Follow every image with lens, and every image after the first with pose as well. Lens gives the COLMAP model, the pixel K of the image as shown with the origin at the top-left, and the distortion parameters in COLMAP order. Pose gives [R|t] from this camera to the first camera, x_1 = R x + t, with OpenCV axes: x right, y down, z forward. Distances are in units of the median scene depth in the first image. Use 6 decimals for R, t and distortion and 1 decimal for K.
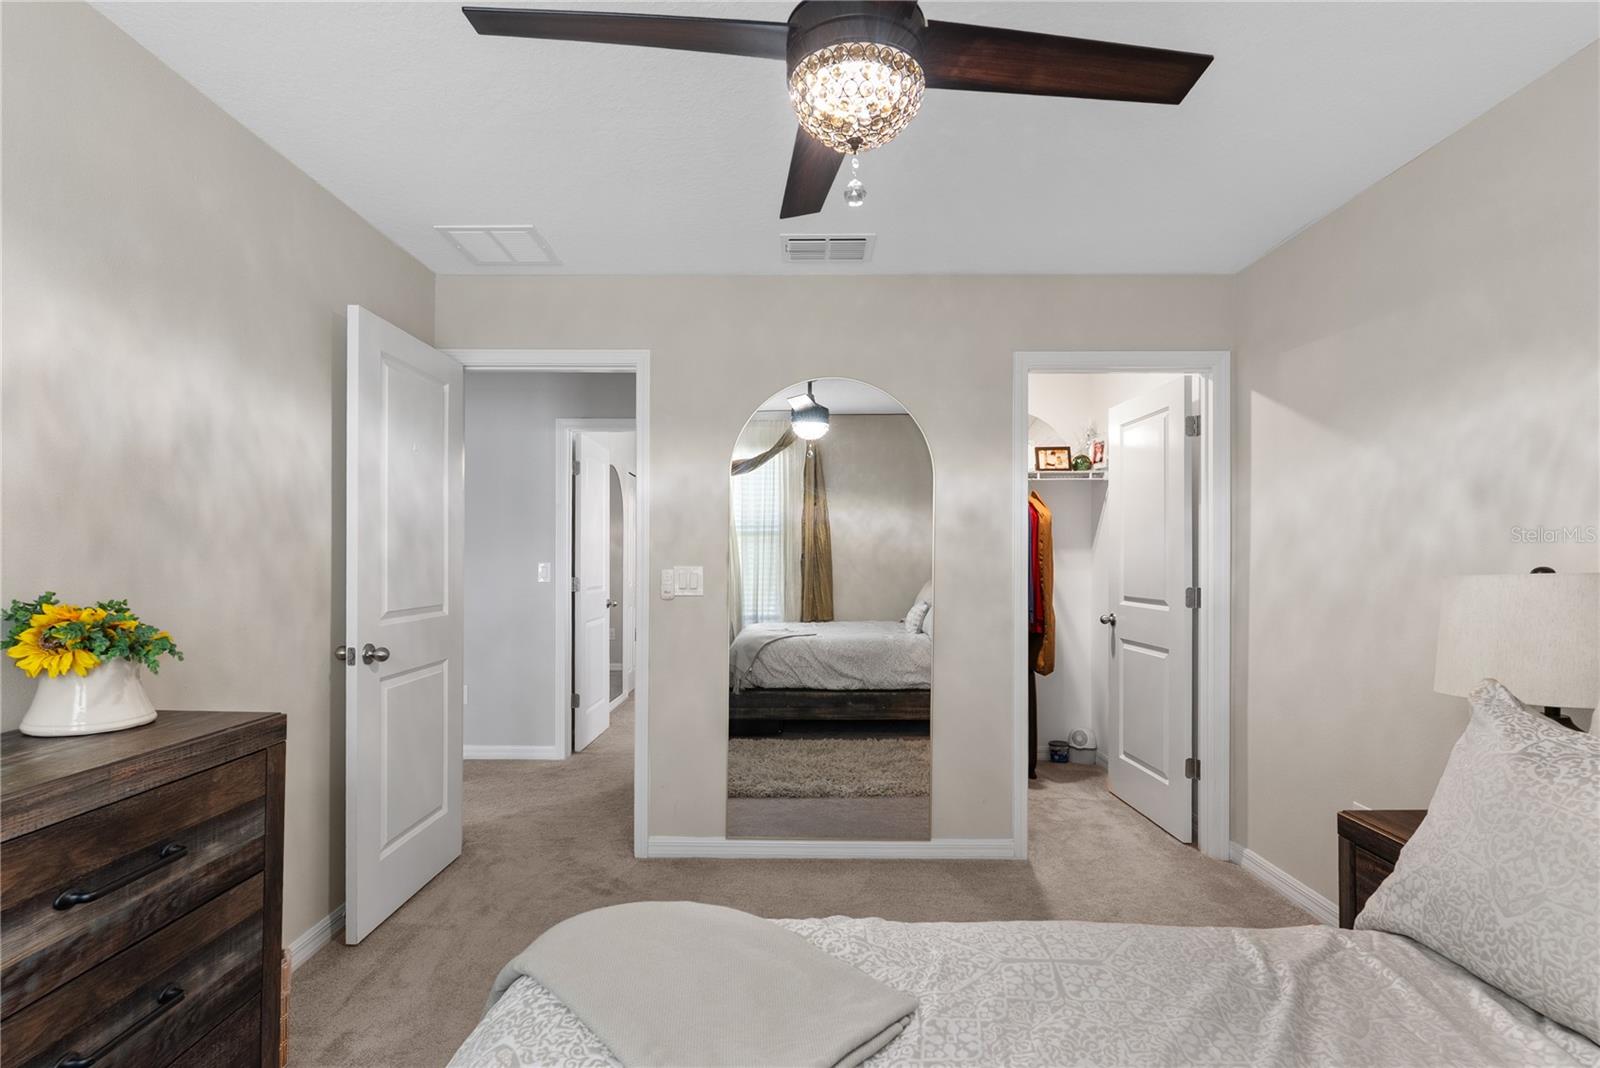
lens RADIAL K [[766.5, 0, 800.0], [0, 766.5, 534.0], [0, 0, 1]] dist [0.001579, 0.000504]
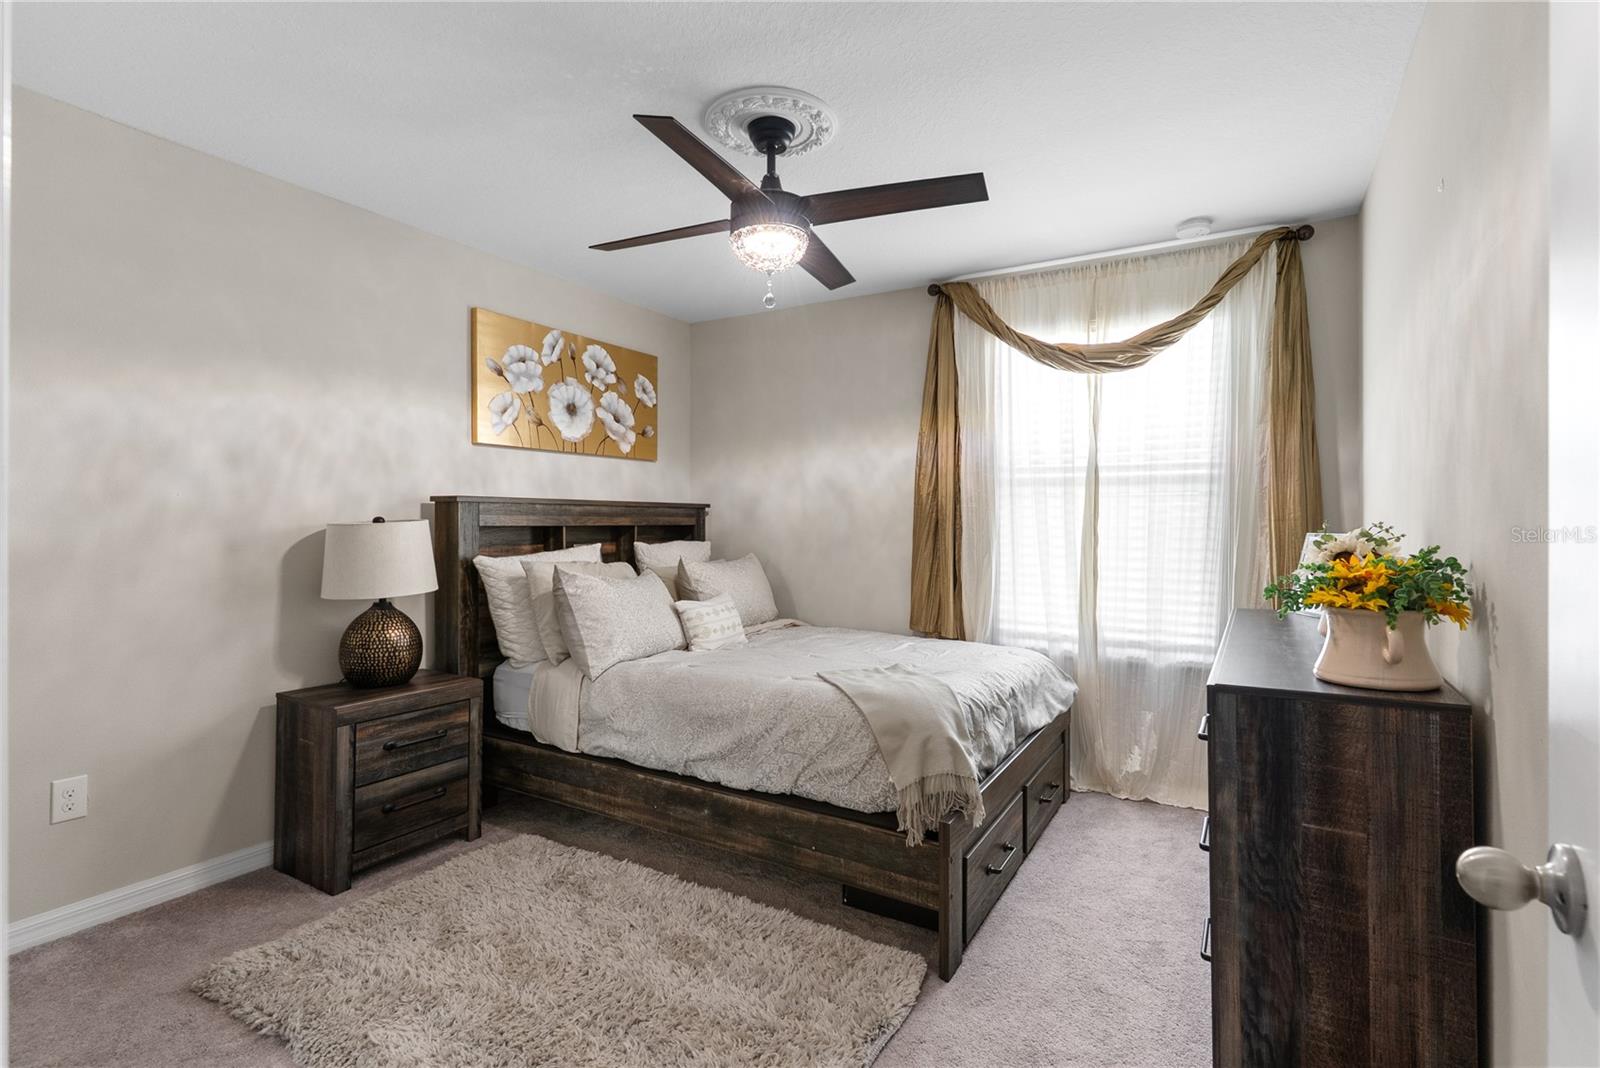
lens RADIAL K [[759.2, 0, 799.7], [0, 759.2, 513.2], [0, 0, 1]] dist [-0.000362, 0.000226]
pose [[-0.860461, 0.000207, 0.509516, -0.760057], [-0.022499, 0.999009, -0.038402, 0.086489], [-0.509019, -0.044507, -0.859604, 2.167858]]
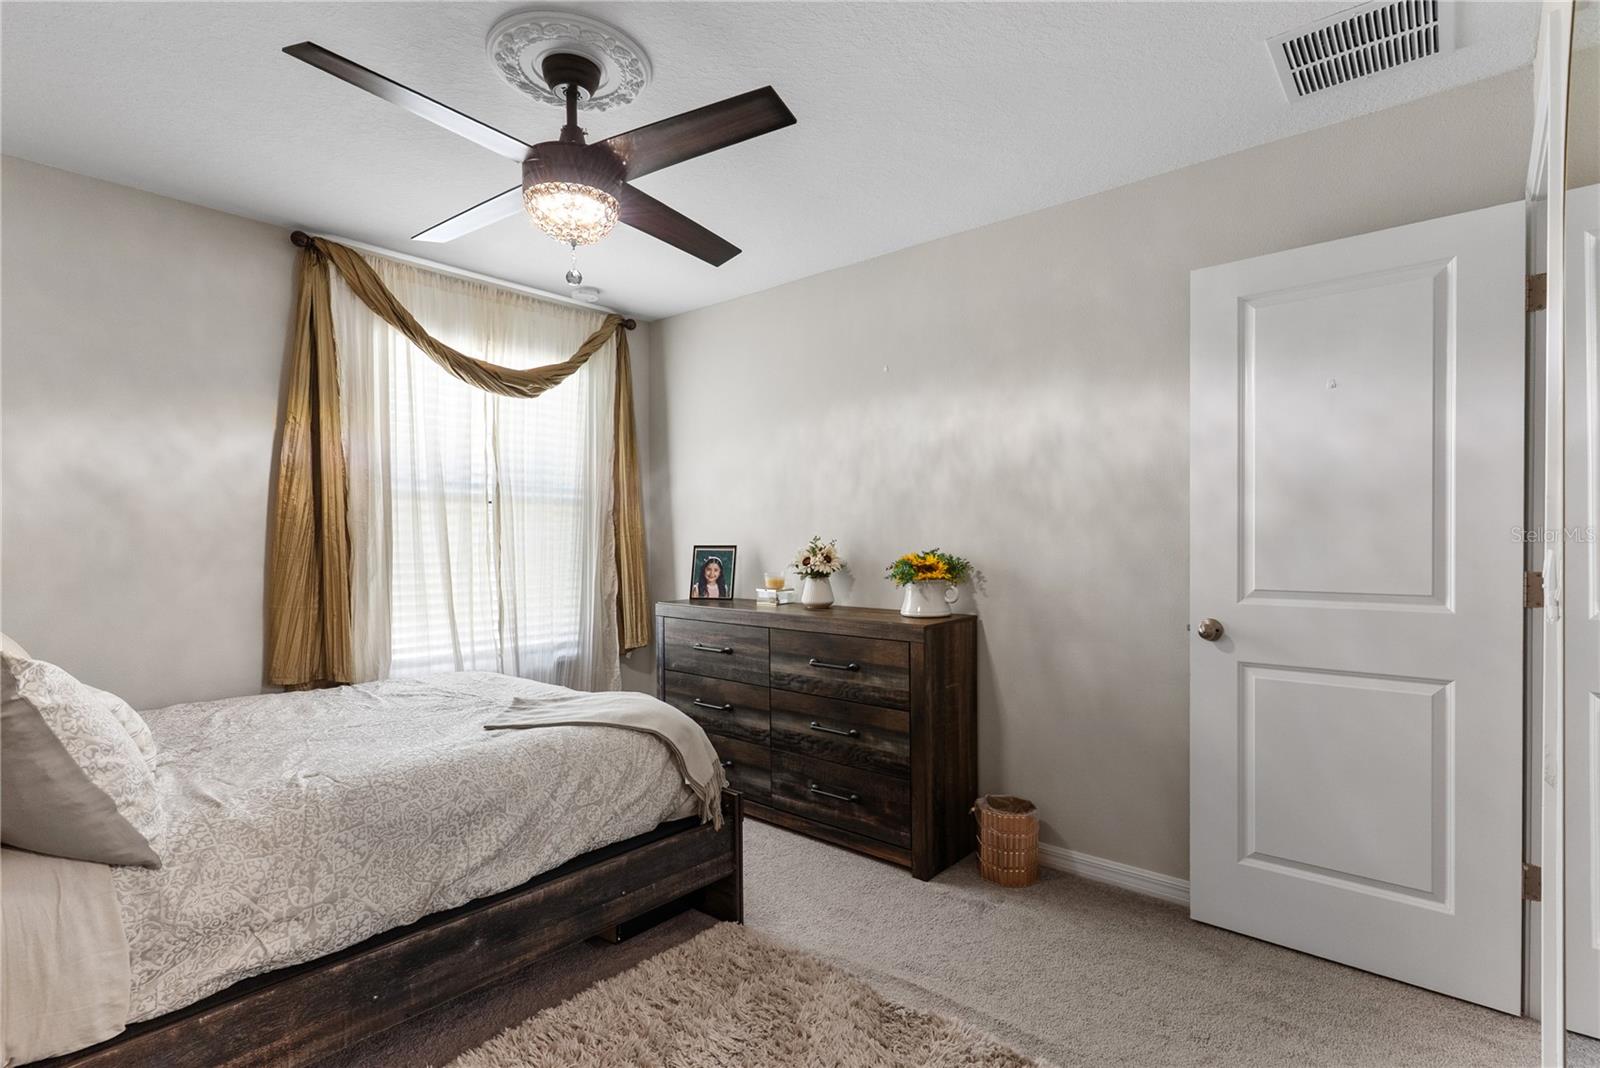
lens RADIAL K [[766.5, 0, 800.0], [0, 766.5, 534.0], [0, 0, 1]] dist [0.001579, 0.000504]
pose [[-0.652435, -0.002318, -0.757842, 0.794600], [0.027759, 0.999251, -0.026955, 0.081271], [0.757337, -0.038623, -0.651882, 2.021187]]
